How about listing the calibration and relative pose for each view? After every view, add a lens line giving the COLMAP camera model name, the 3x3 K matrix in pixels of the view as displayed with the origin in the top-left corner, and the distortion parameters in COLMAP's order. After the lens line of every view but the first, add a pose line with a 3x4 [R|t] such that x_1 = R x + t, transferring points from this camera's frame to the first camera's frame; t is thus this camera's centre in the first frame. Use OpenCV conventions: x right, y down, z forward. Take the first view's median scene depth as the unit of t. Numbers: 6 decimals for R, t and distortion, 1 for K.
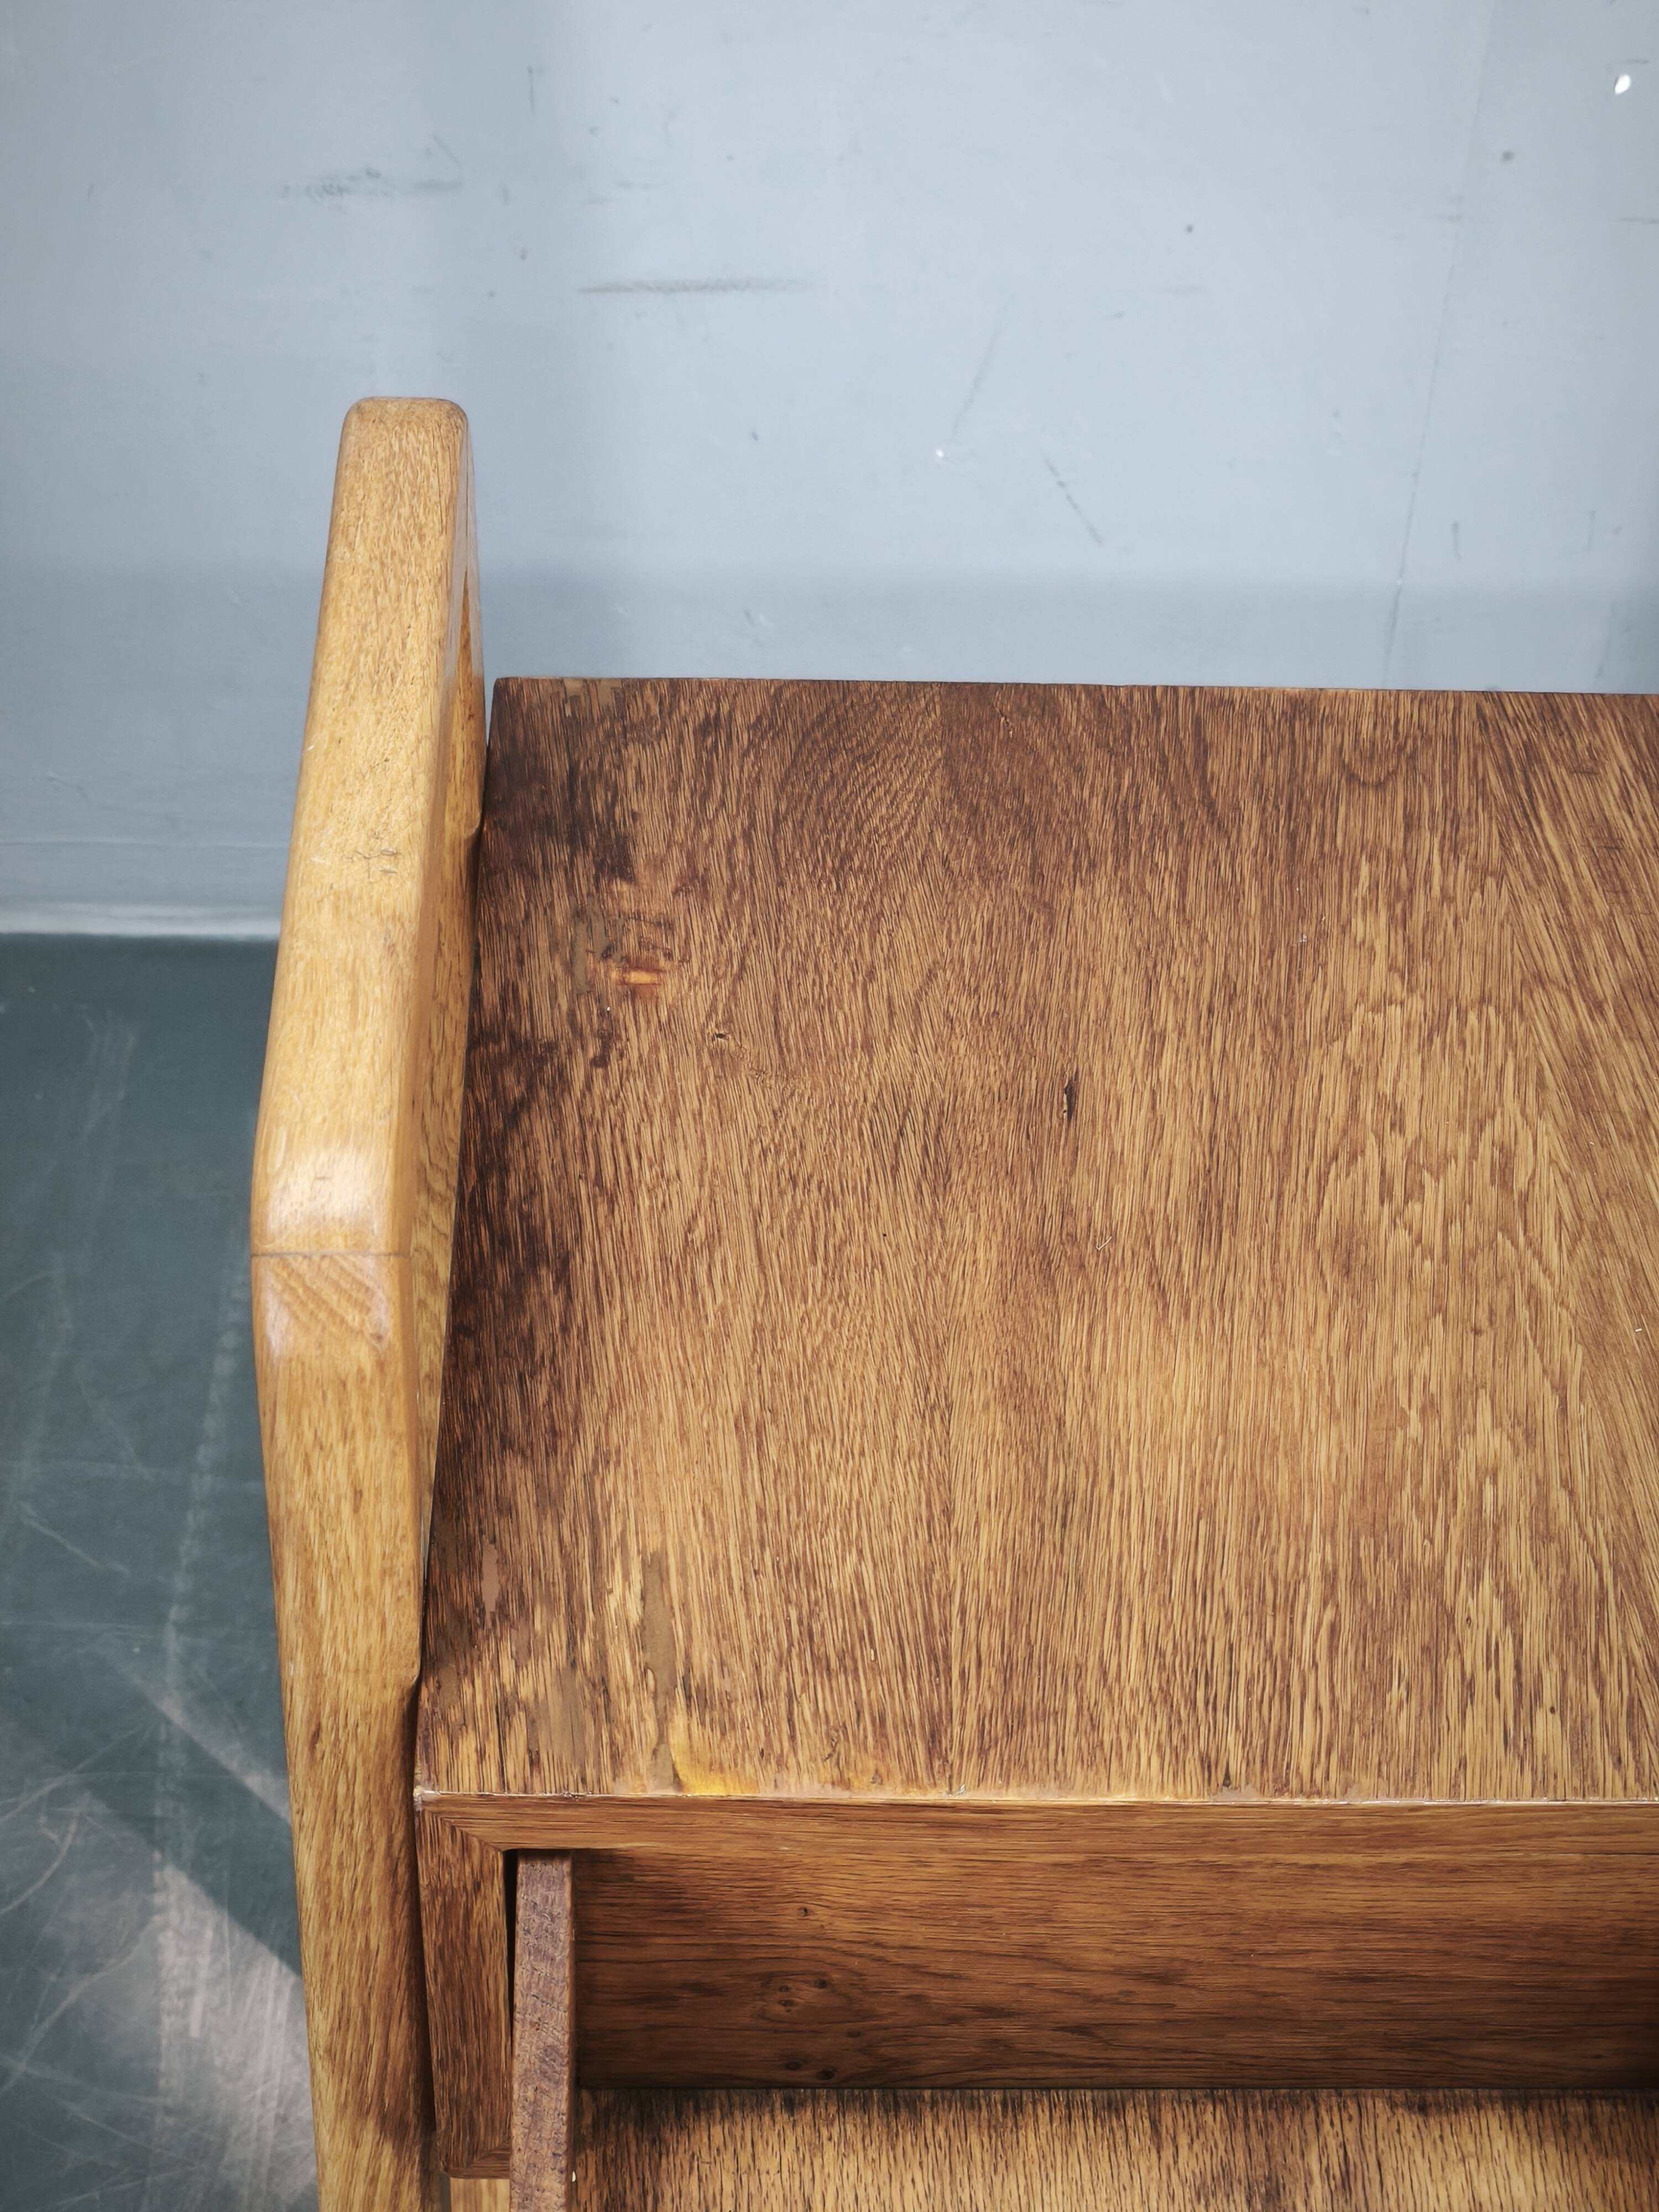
lens RADIAL K [[4188.4, 0, 897.5], [0, 4188.4, 1110.1], [0, 0, 1]] dist [-0.083052, 0.632763]
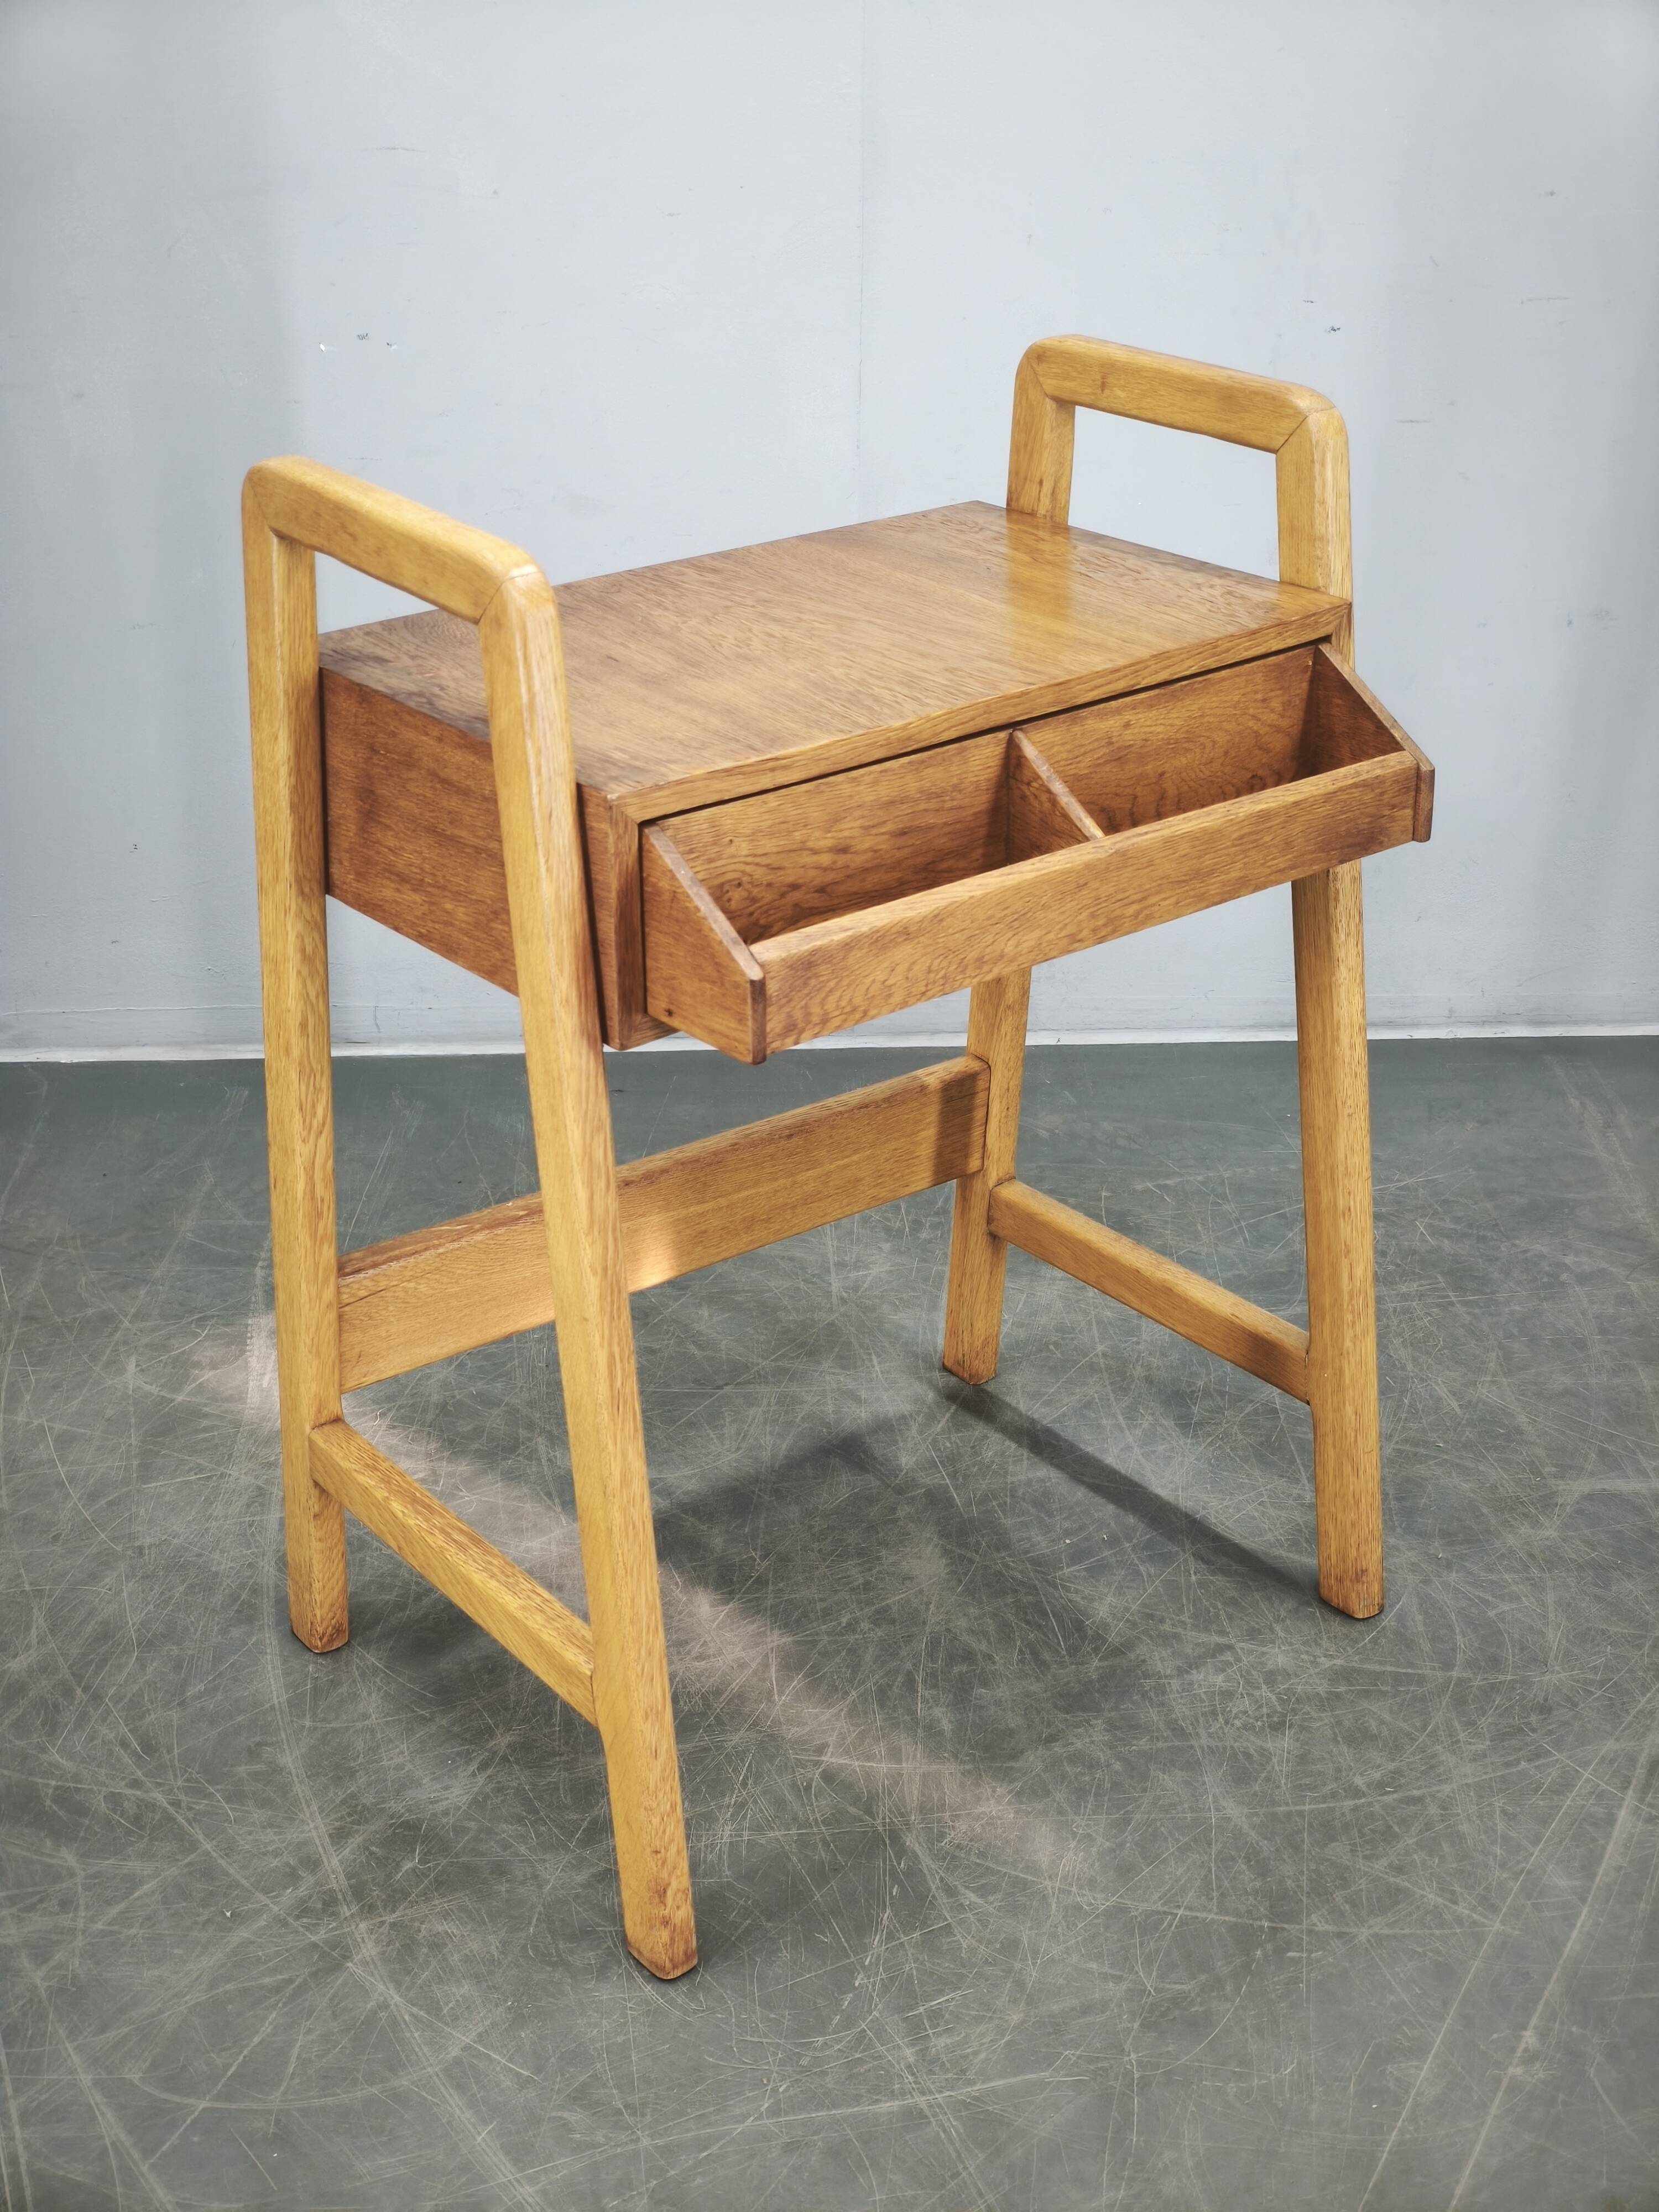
lens RADIAL K [[3012.8, 0, 848.7], [0, 3012.8, 1094.4], [0, 0, 1]] dist [0.003114, 0.062169]
pose [[0.791273, -0.297182, 0.534388, -0.923908], [0.456624, 0.868434, -0.193178, 0.662836], [-0.406671, 0.396871, 0.822868, -0.453366]]
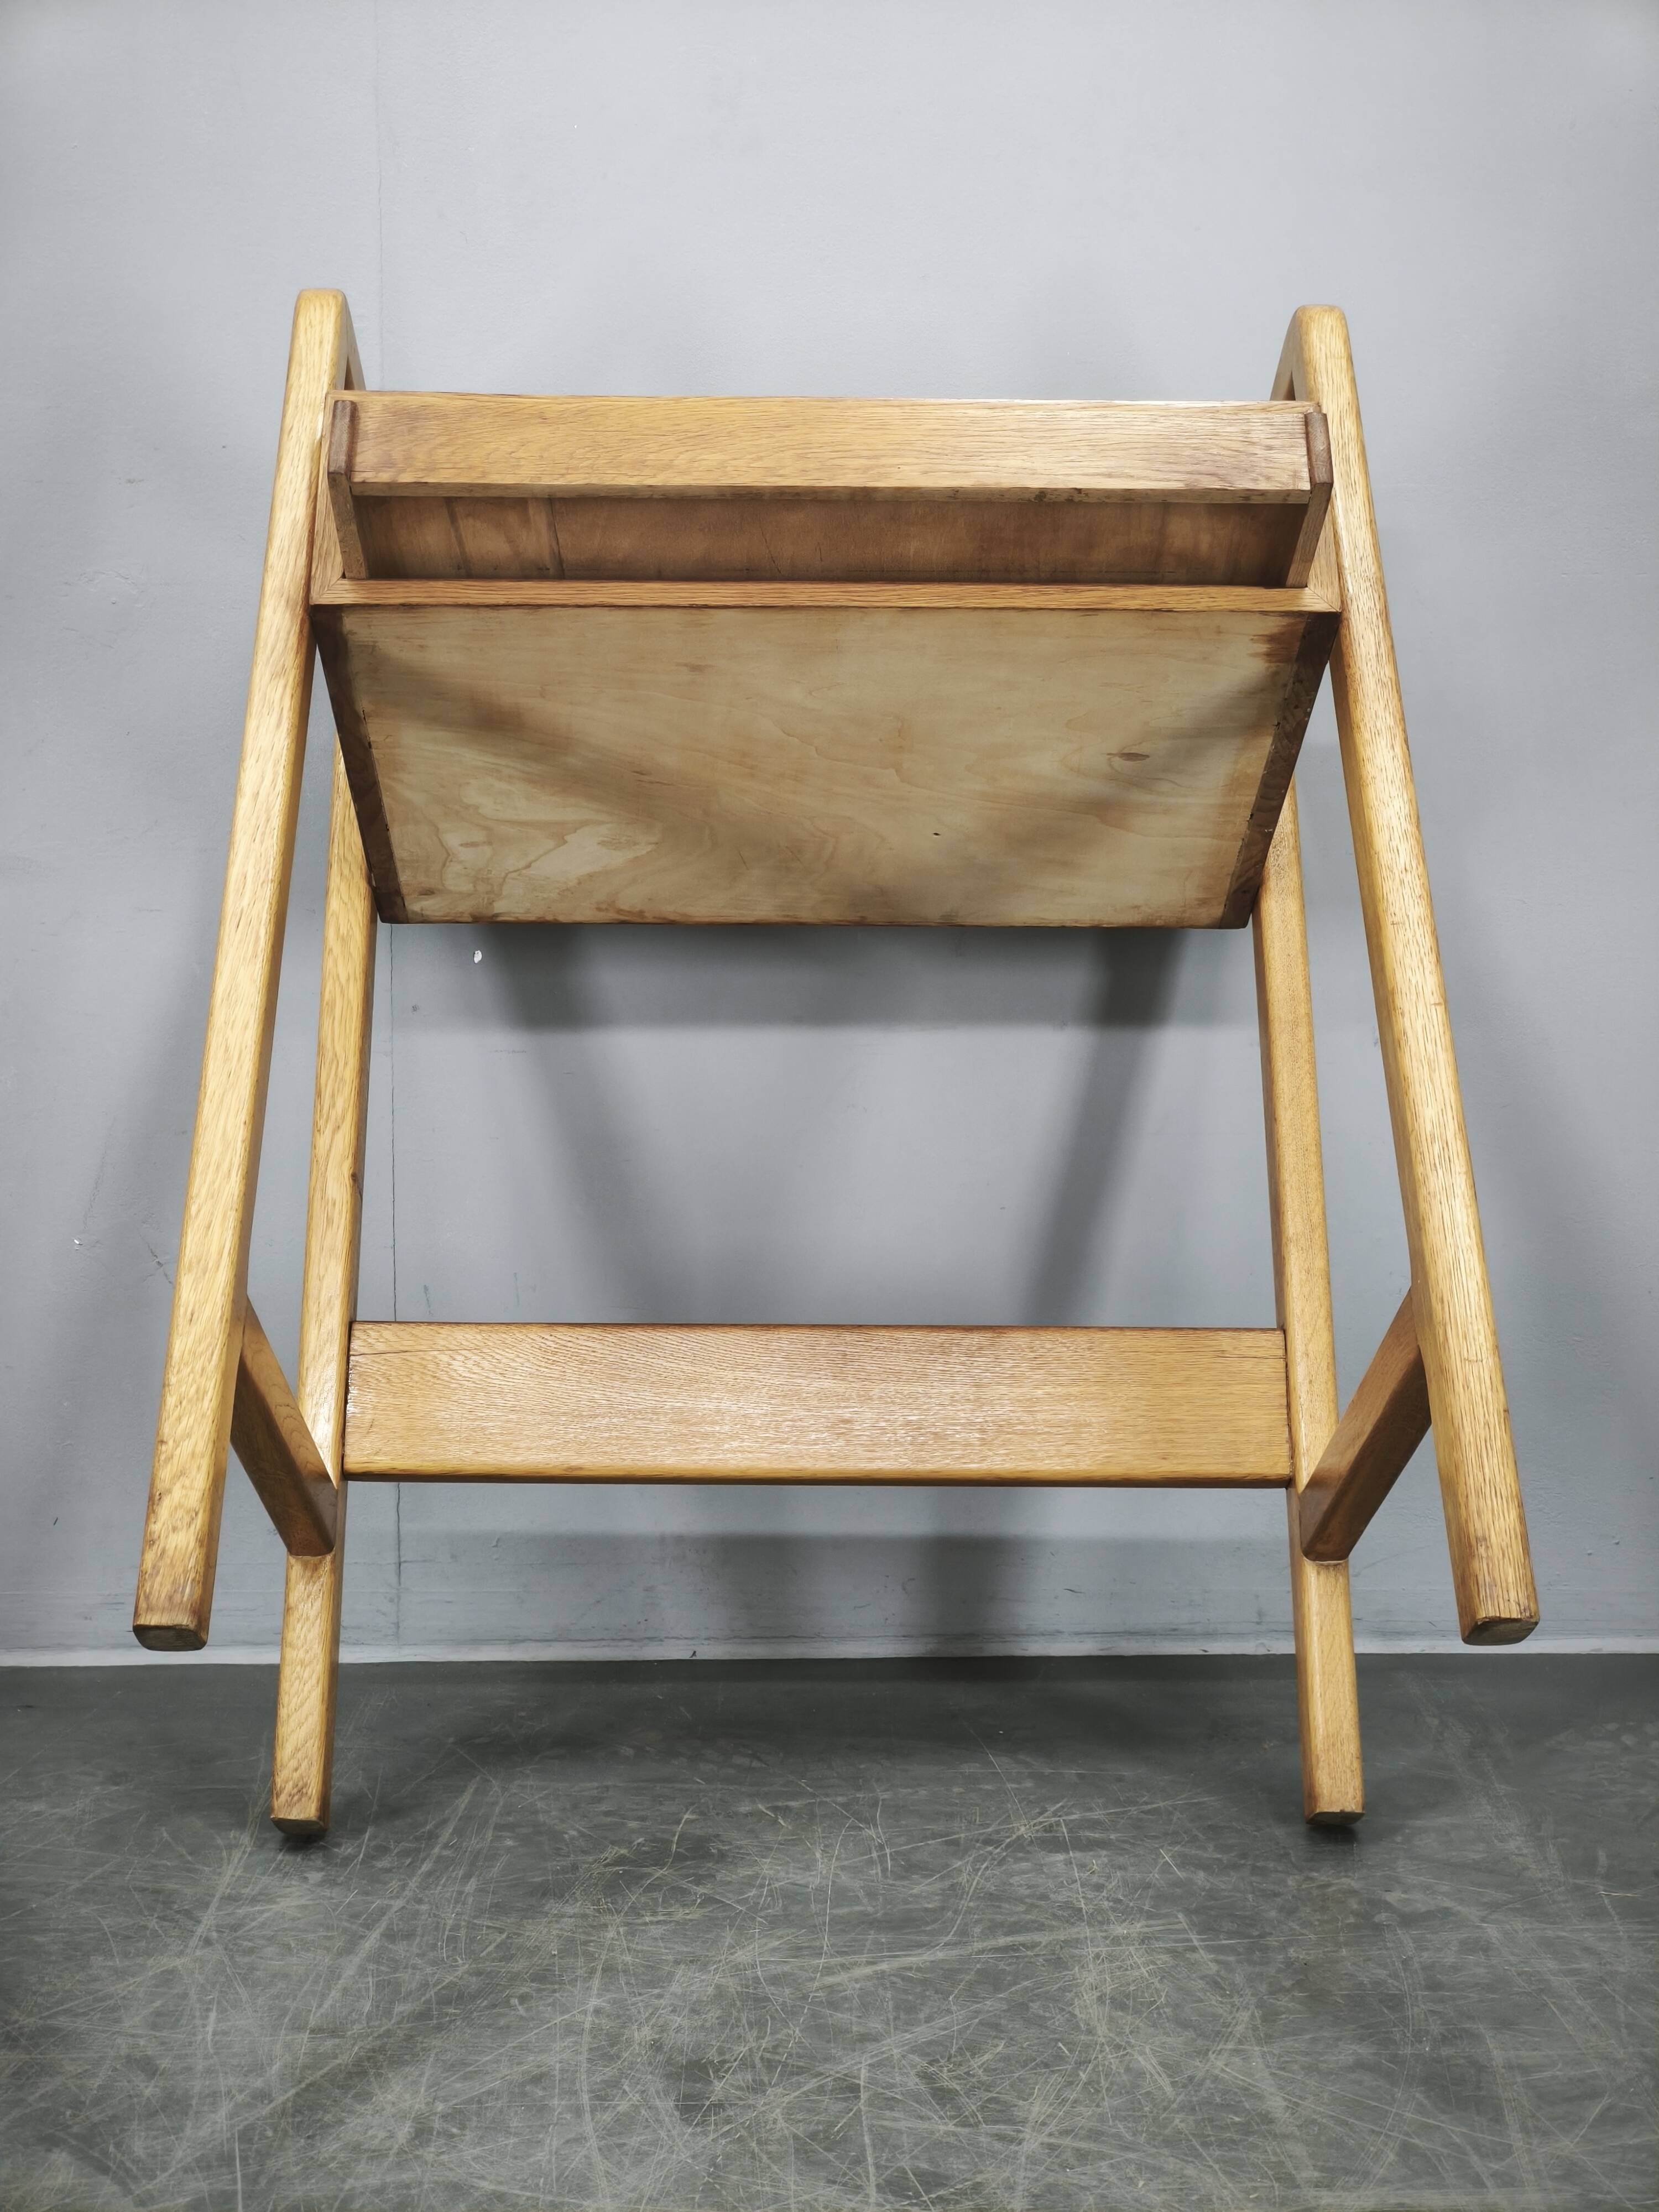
lens RADIAL K [[3043.0, 0, 828.2], [0, 3043.0, 1075.8], [0, 0, 1]] dist [0.006145, 0.114043]
pose [[0.998972, -0.040677, 0.019995, 0.142853], [0.032353, 0.330967, -0.943087, 1.998060], [0.031744, 0.942765, 0.331943, 0.677641]]
